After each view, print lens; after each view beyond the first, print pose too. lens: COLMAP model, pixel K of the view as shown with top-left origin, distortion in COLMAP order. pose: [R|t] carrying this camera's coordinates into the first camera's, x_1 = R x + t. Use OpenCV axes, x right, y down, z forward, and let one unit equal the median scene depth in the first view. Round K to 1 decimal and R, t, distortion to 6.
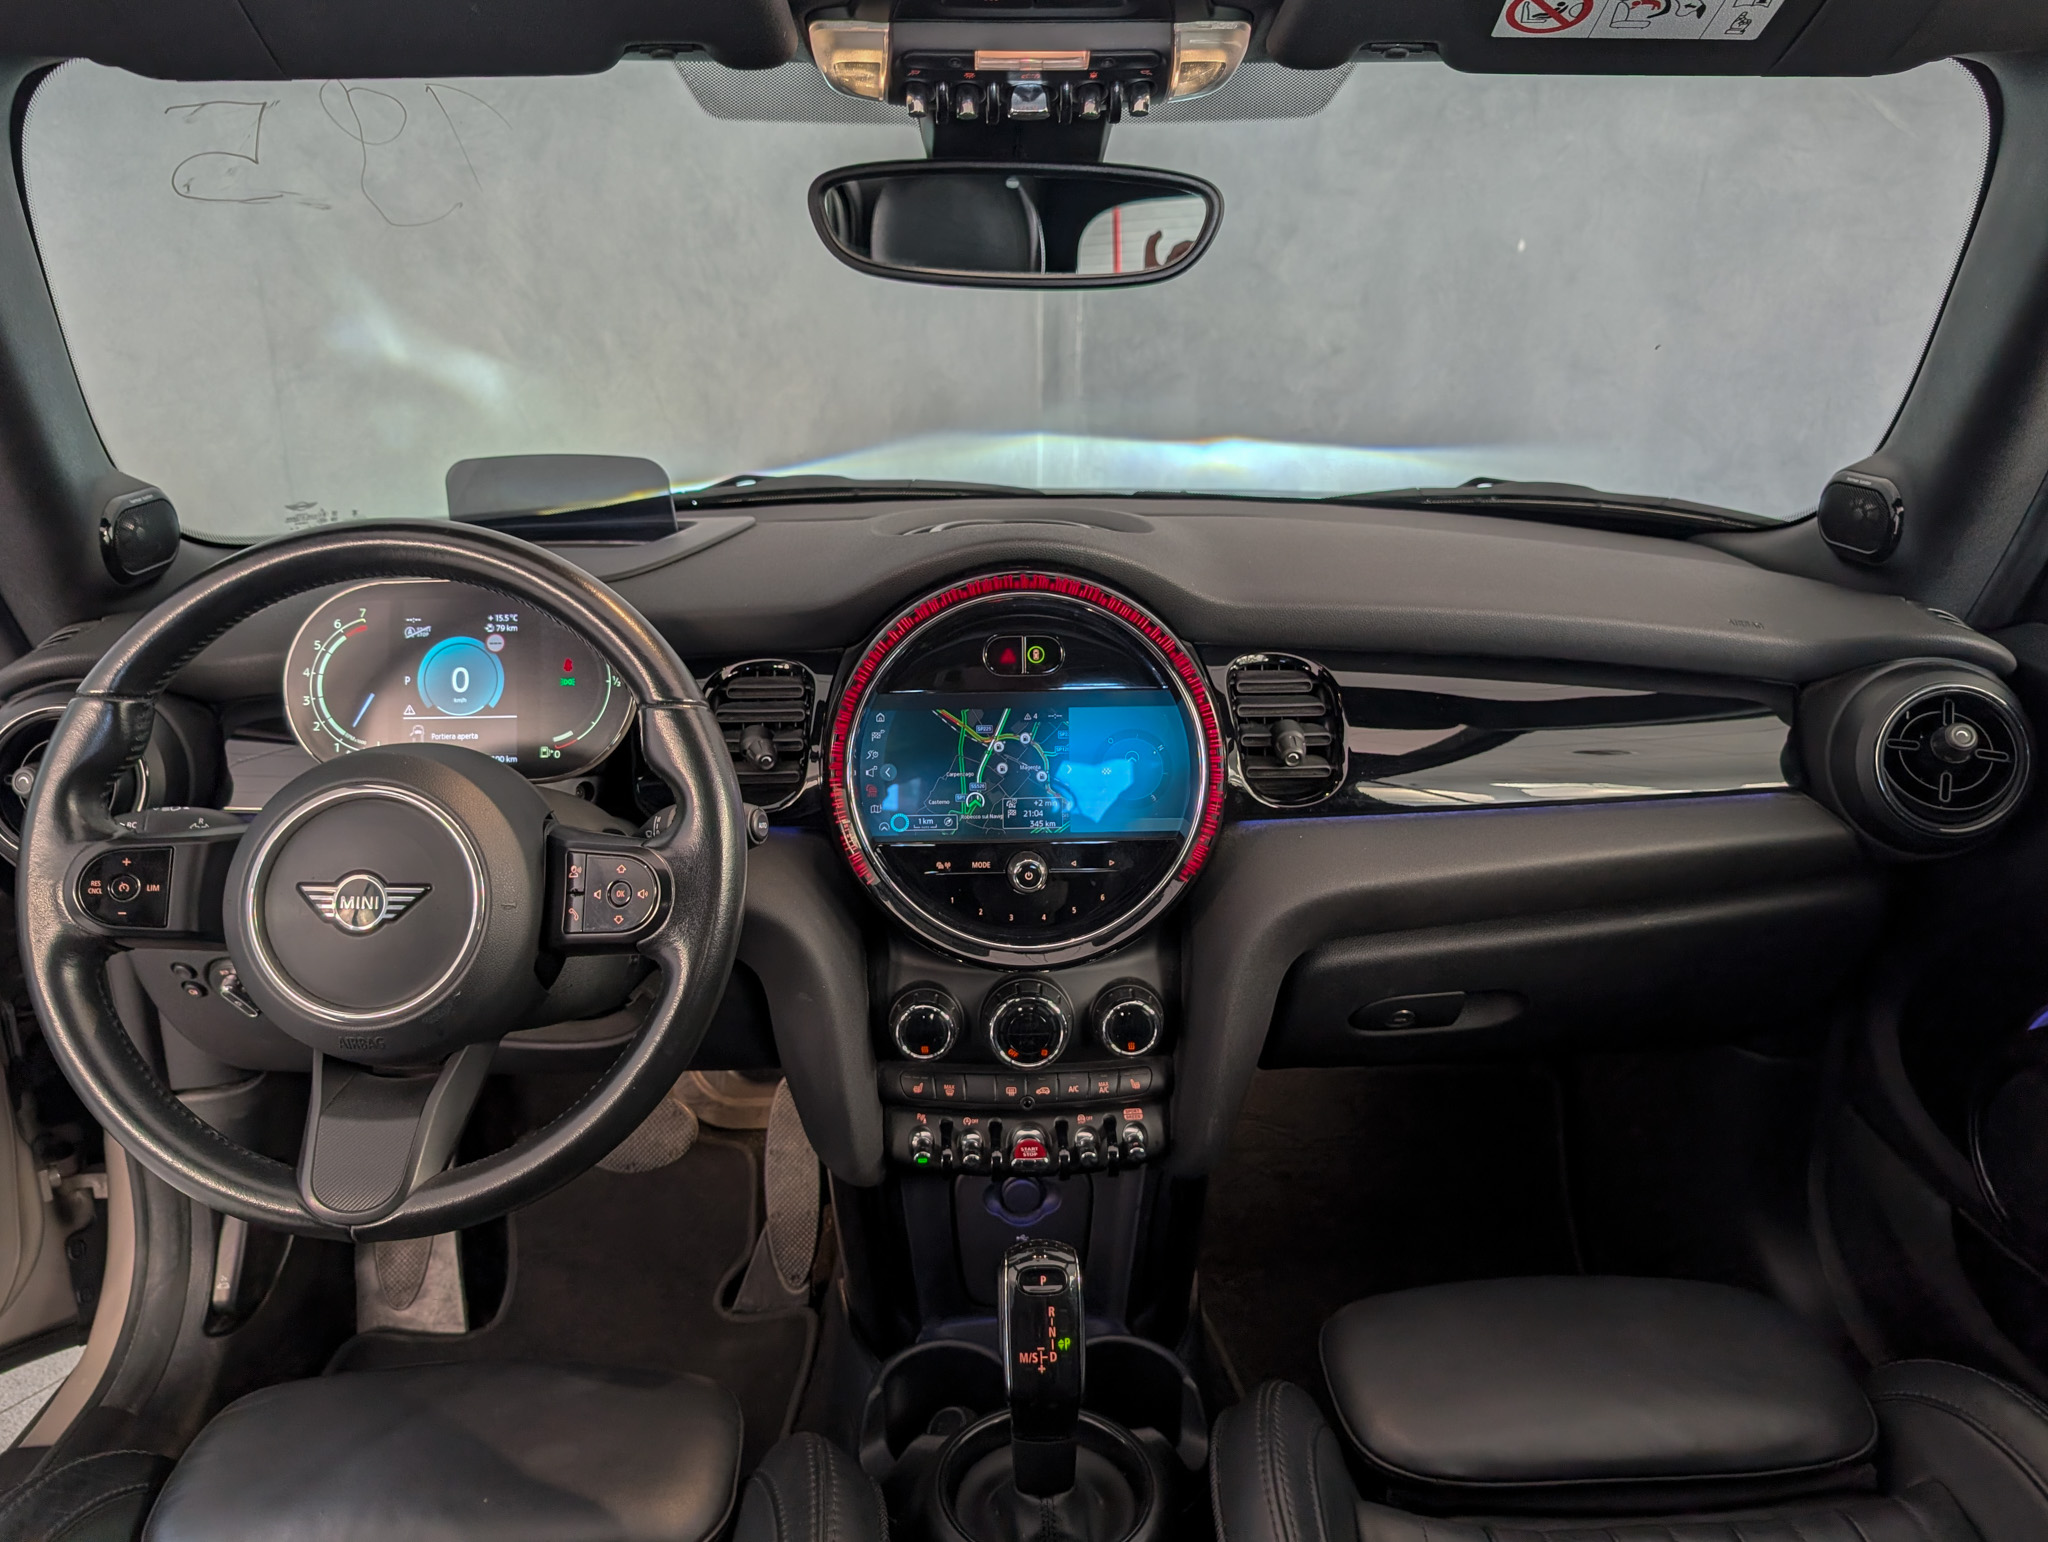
lens RADIAL K [[1513.6, 0, 1019.6], [0, 1513.6, 731.8], [0, 0, 1]] dist [-0.002357, -0.008768]
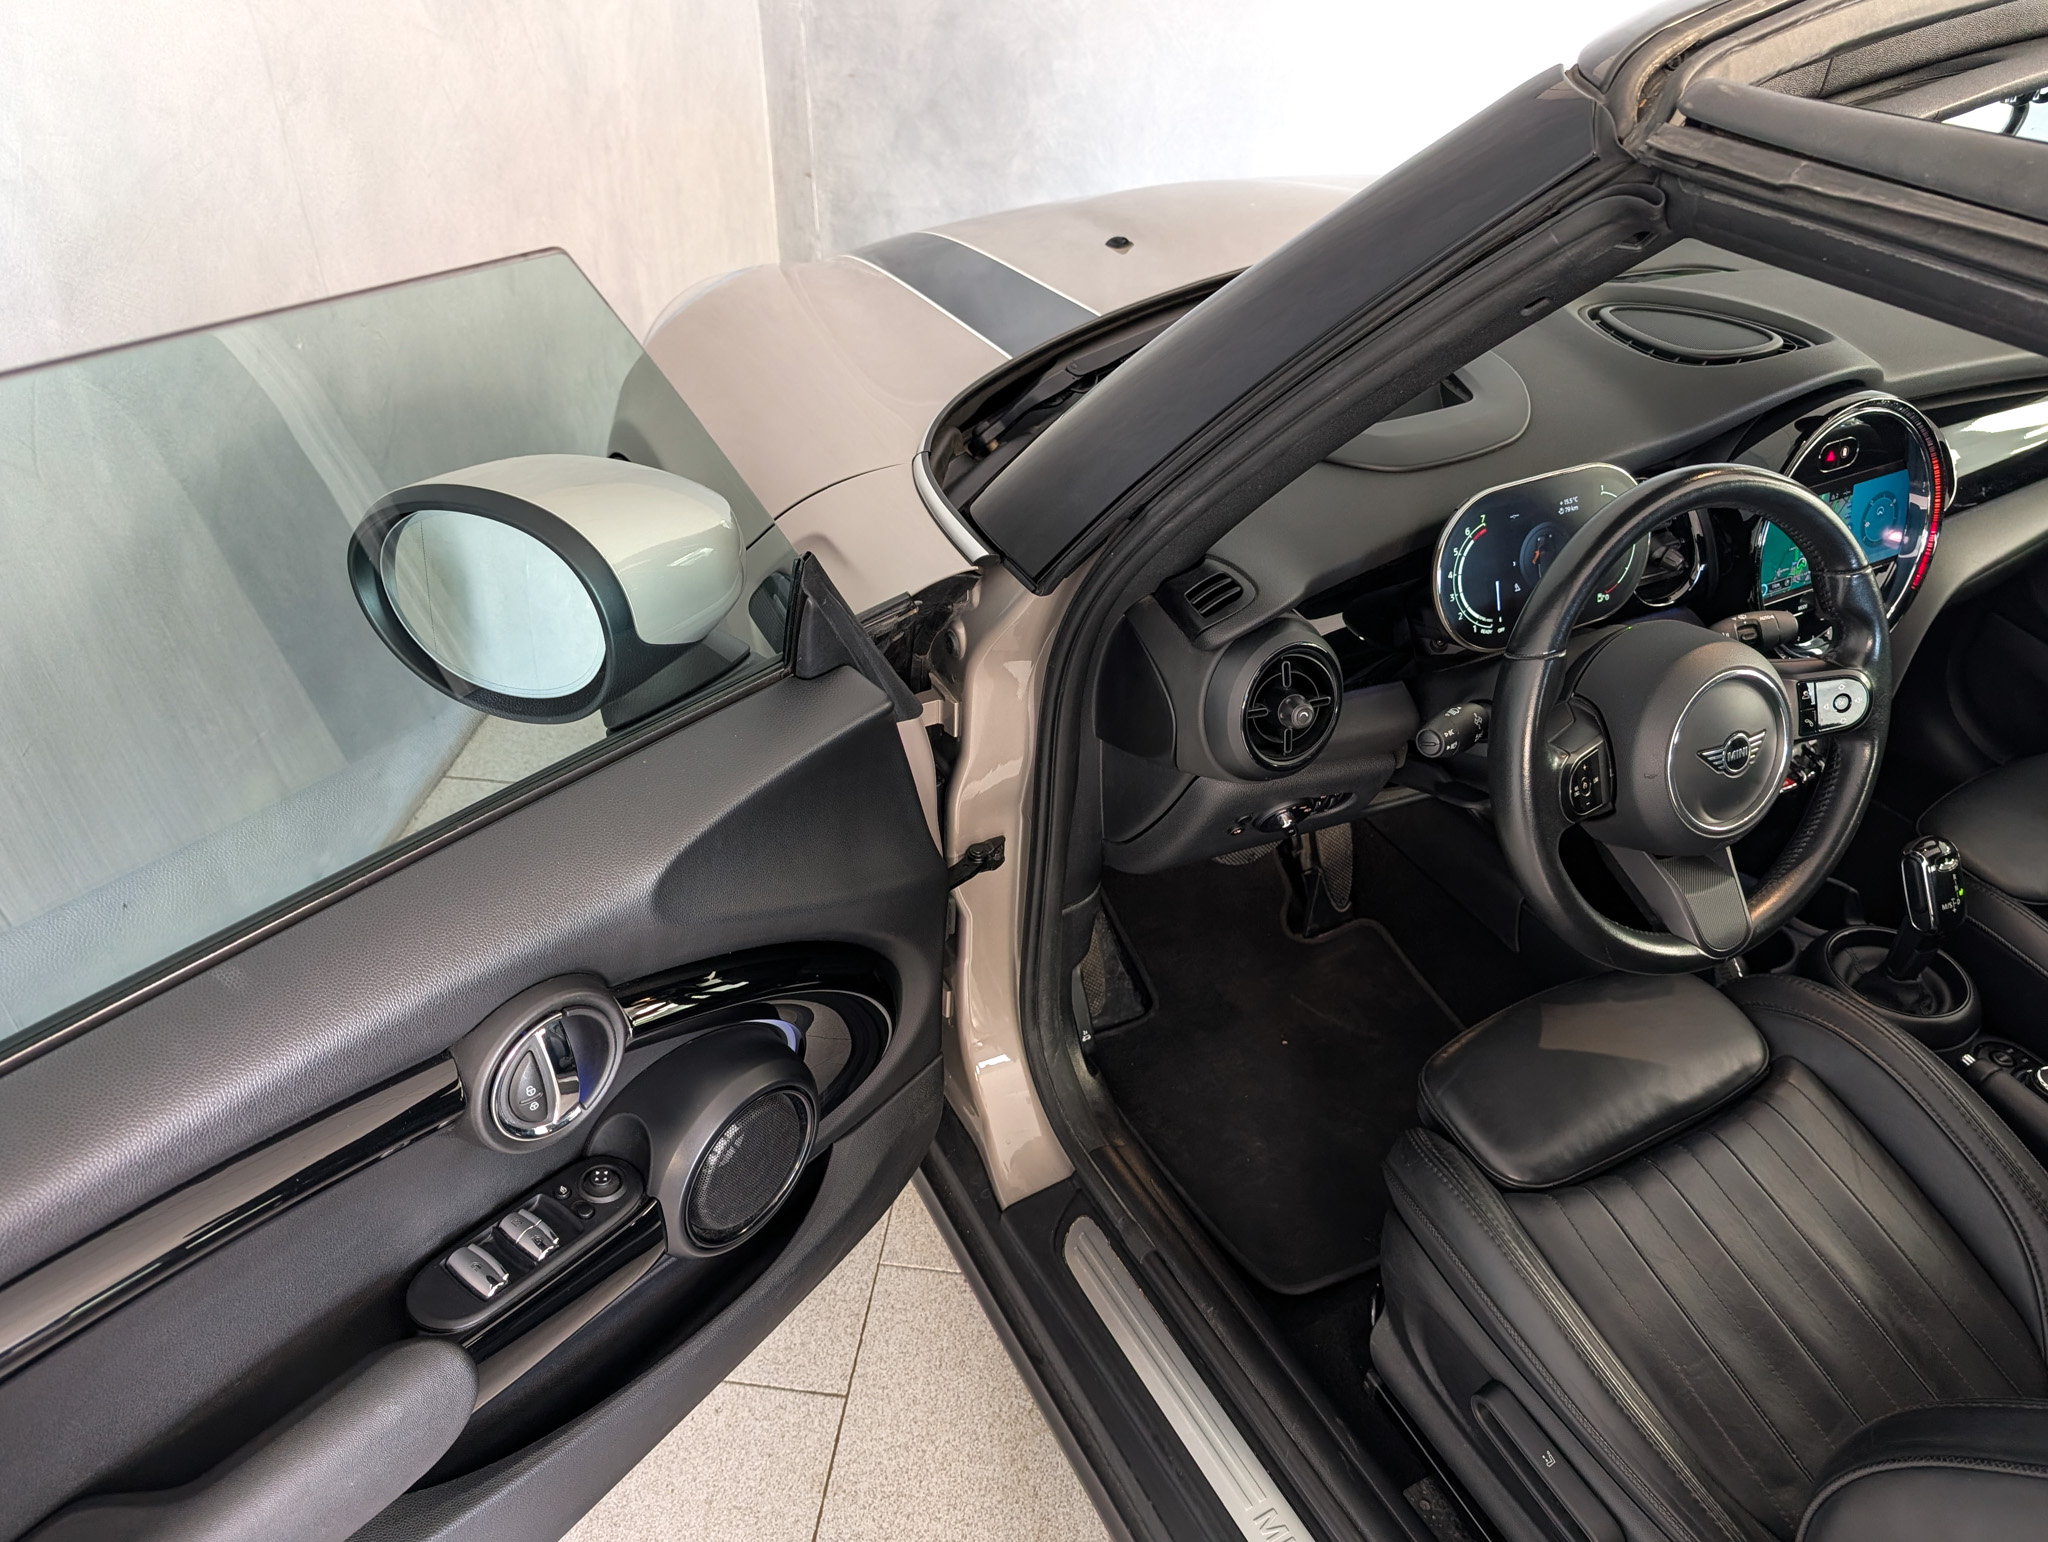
lens RADIAL K [[1480.5, 0, 1013.4], [0, 1480.5, 739.7], [0, 0, 1]] dist [-0.000318, -0.002782]
pose [[0.897199, -0.246049, 0.366735, -1.214263], [0.109375, 0.928345, 0.355263, -0.366319], [-0.427869, -0.278630, 0.859822, 0.077645]]
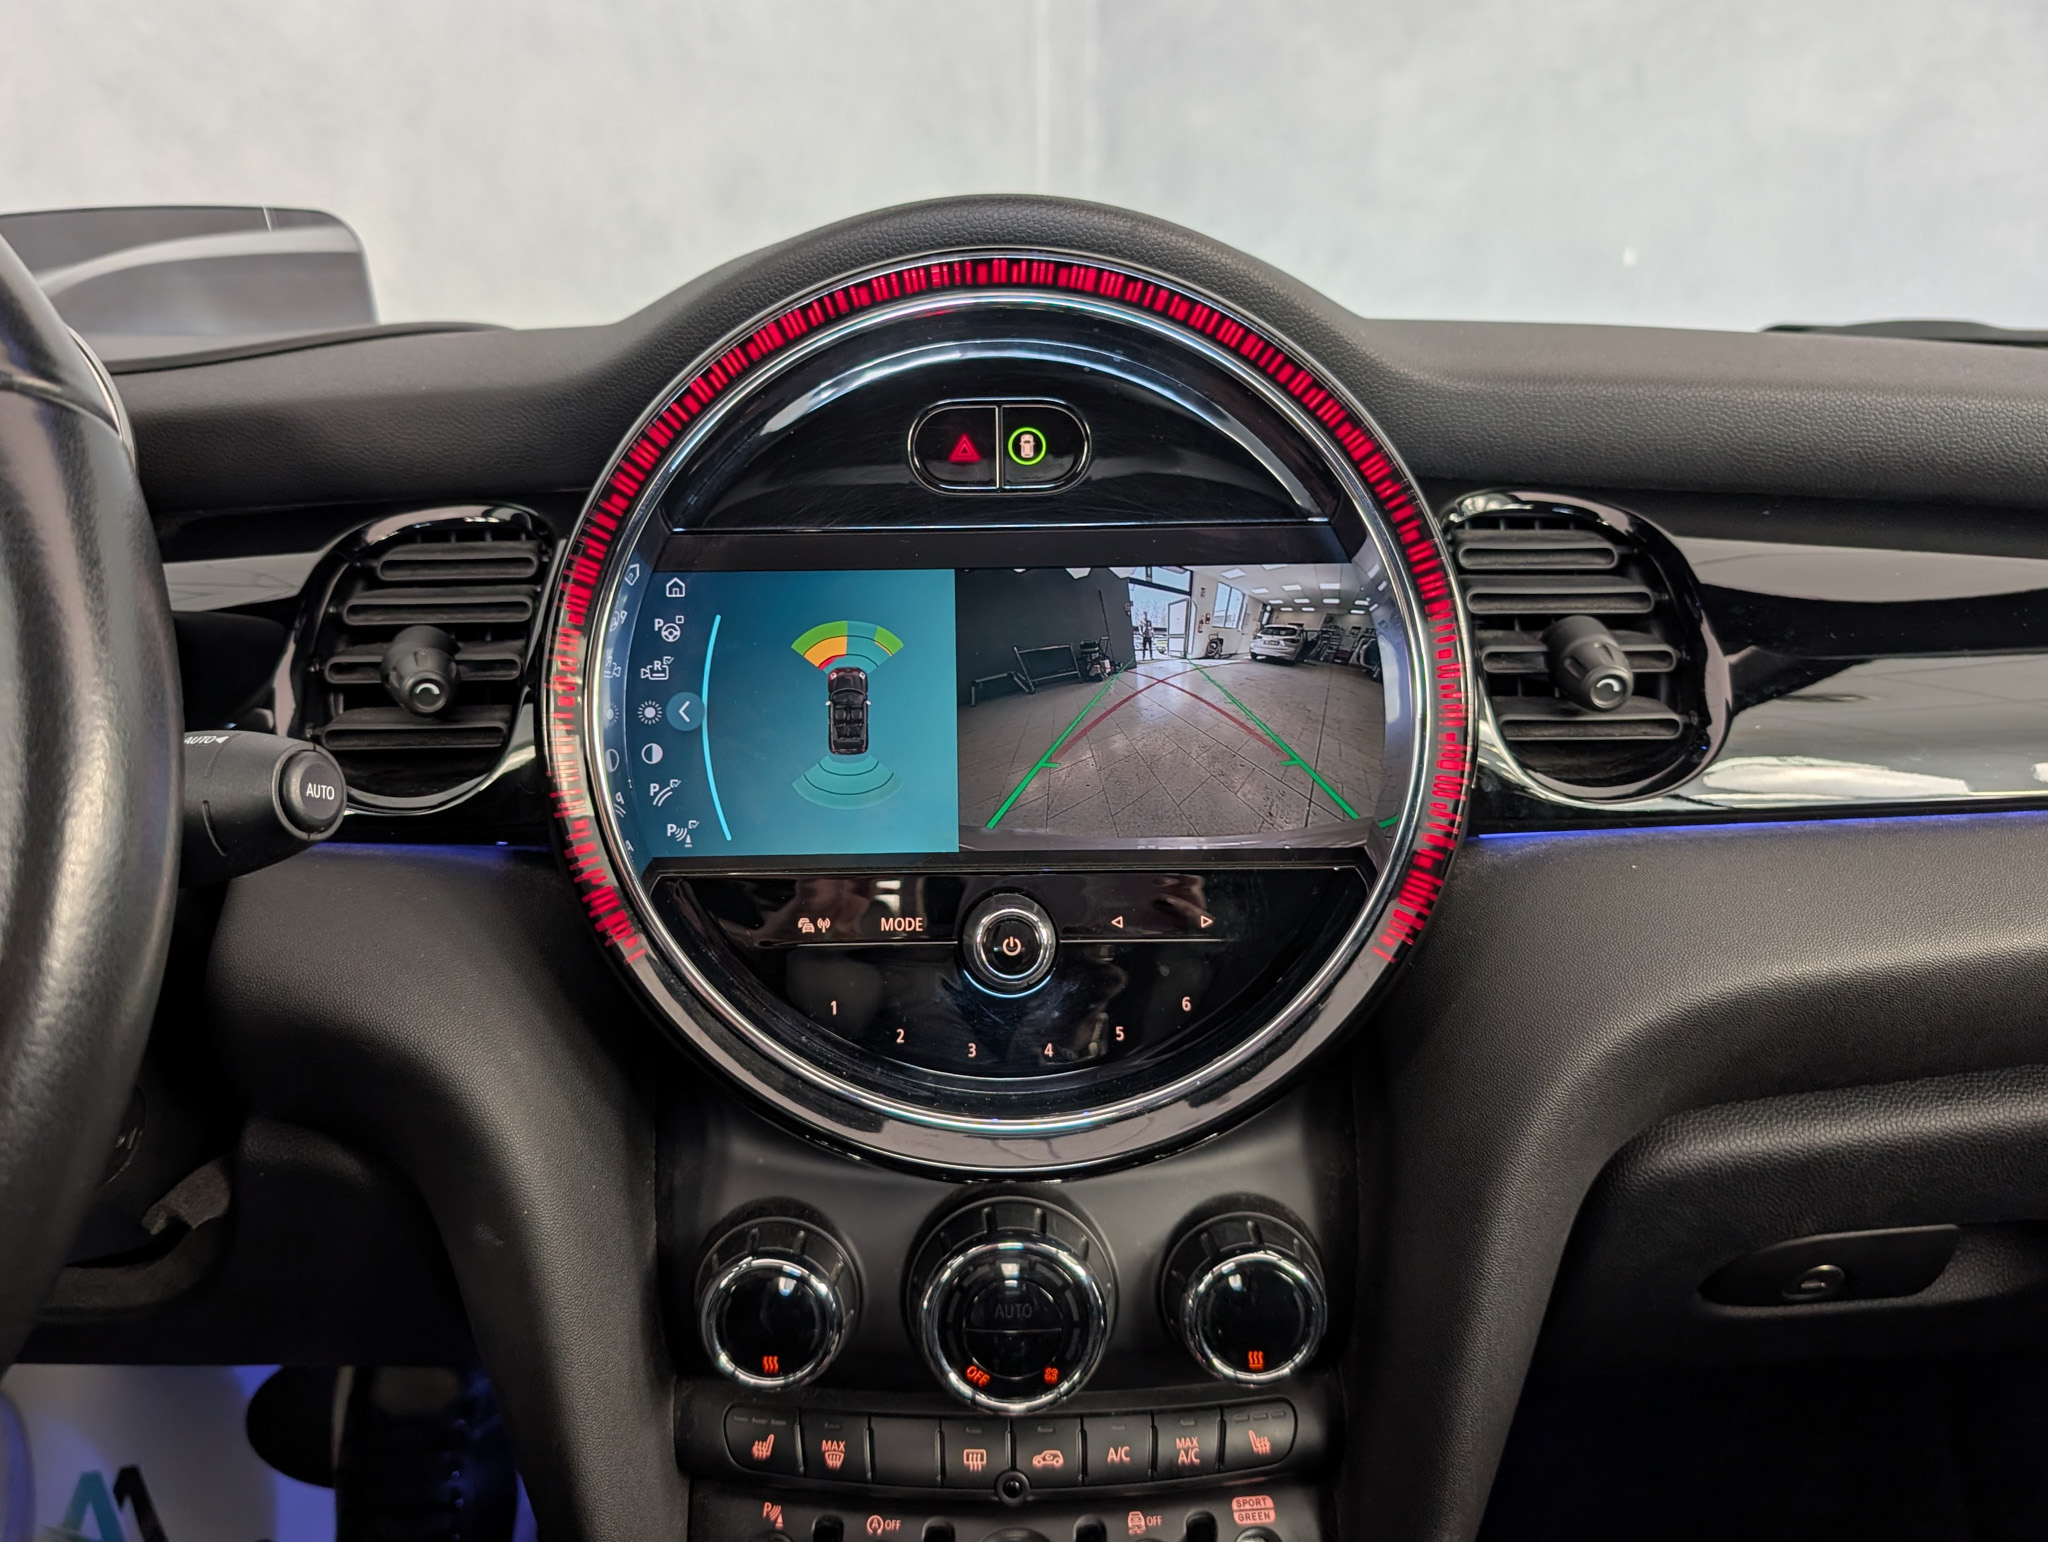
lens RADIAL K [[1538.0, 0, 972.2], [0, 1538.0, 748.7], [0, 0, 1]] dist [0.040796, -0.052221]
pose [[0.999250, -0.003634, -0.038563, 0.011774], [-0.000314, 0.994796, -0.101883, 0.081695], [0.038733, 0.101819, 0.994049, 0.548099]]
